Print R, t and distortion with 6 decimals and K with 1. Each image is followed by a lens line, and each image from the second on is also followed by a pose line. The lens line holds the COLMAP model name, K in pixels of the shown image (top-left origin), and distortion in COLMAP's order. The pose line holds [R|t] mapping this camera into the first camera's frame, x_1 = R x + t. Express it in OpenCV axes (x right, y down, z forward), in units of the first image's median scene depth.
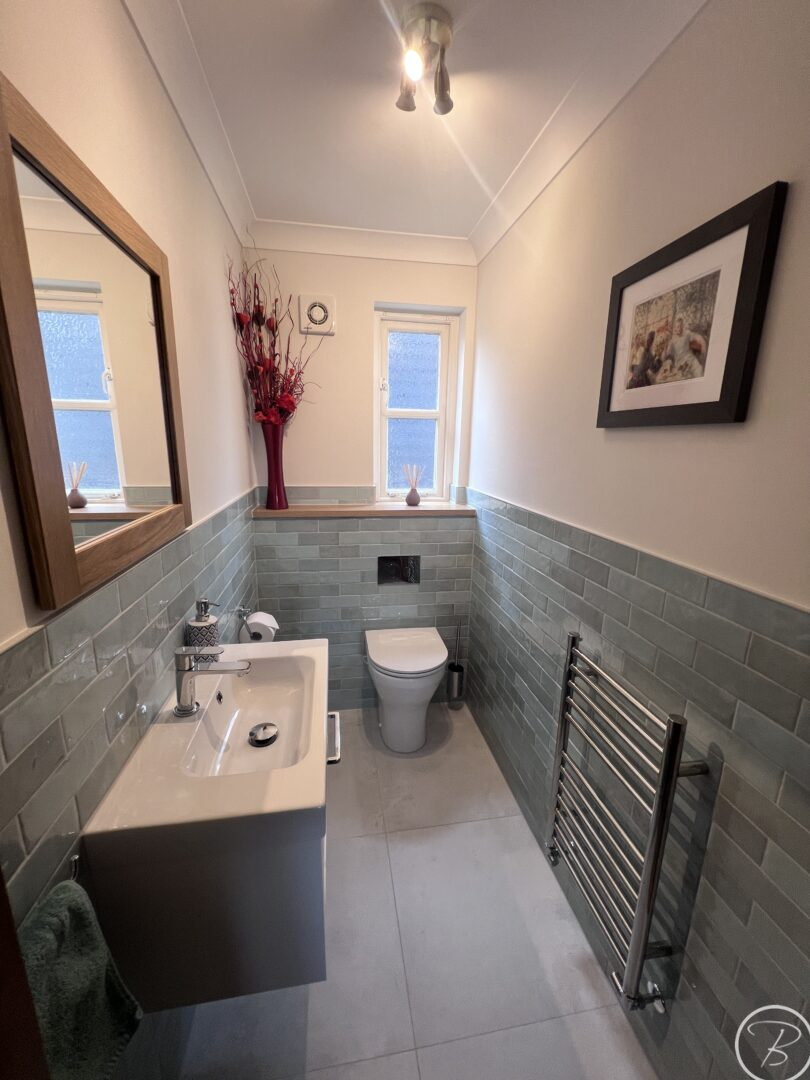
lens RADIAL K [[432.6, 0, 405.4], [0, 432.6, 537.5], [0, 0, 1]] dist [-0.000373, 0.000066]
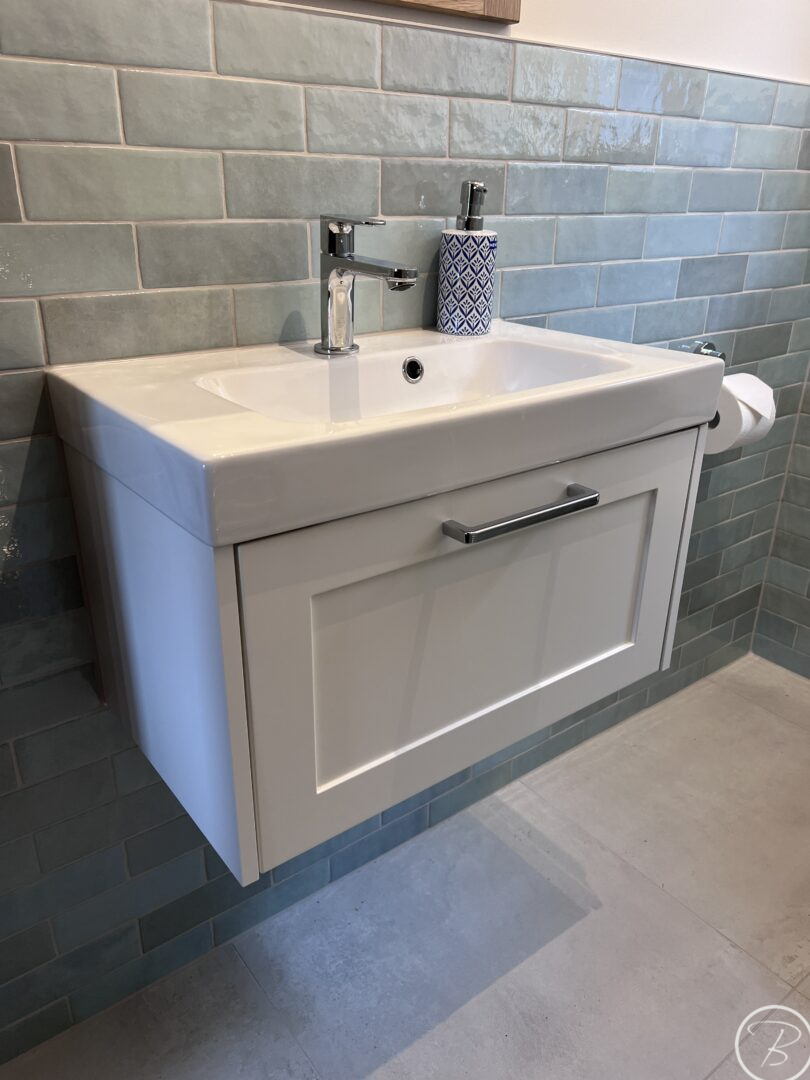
lens RADIAL K [[816.4, 0, 404.1], [0, 816.4, 543.1], [0, 0, 1]] dist [0.041891, -0.046938]
pose [[0.469564, 0.340150, -0.814744, 0.234564], [-0.199326, 0.939823, 0.277491, 0.182792], [0.860104, 0.032100, 0.509108, 0.320407]]
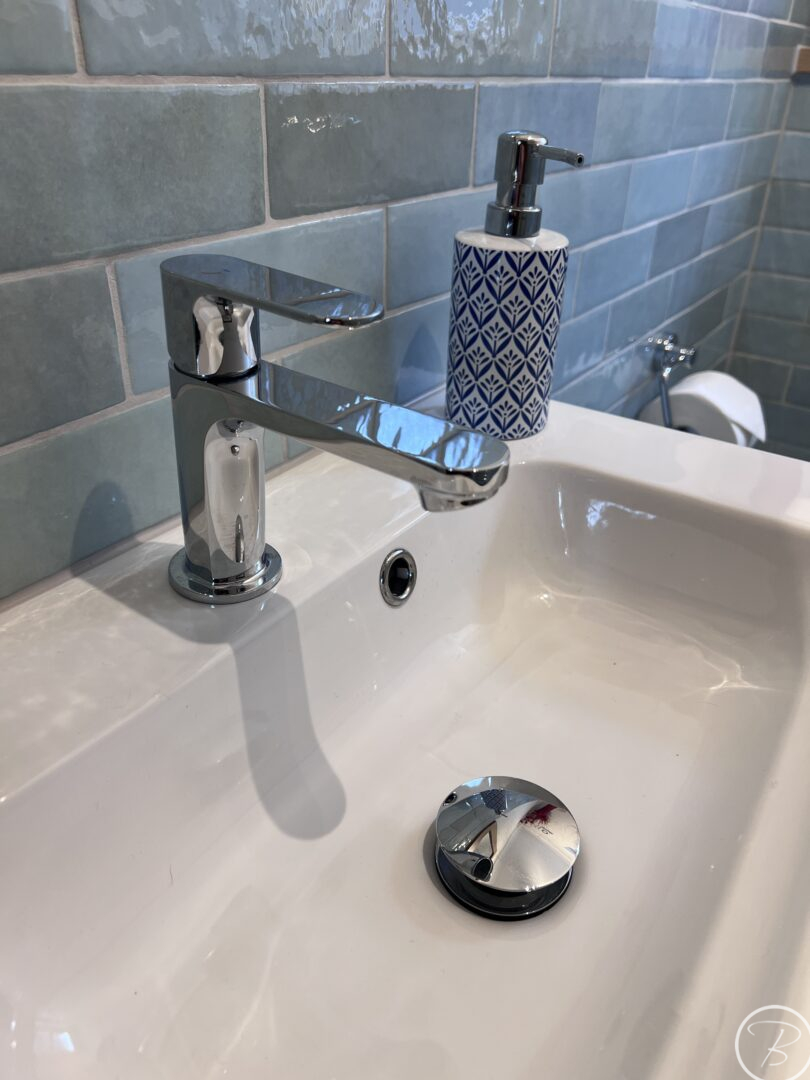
lens RADIAL K [[824.6, 0, 406.5], [0, 824.6, 533.3], [0, 0, 1]] dist [0.032381, -0.051977]
pose [[0.723886, 0.348080, -0.595676, -0.112301], [-0.170899, 0.926958, 0.333980, 0.126681], [0.668418, -0.139964, 0.730498, 0.425522]]
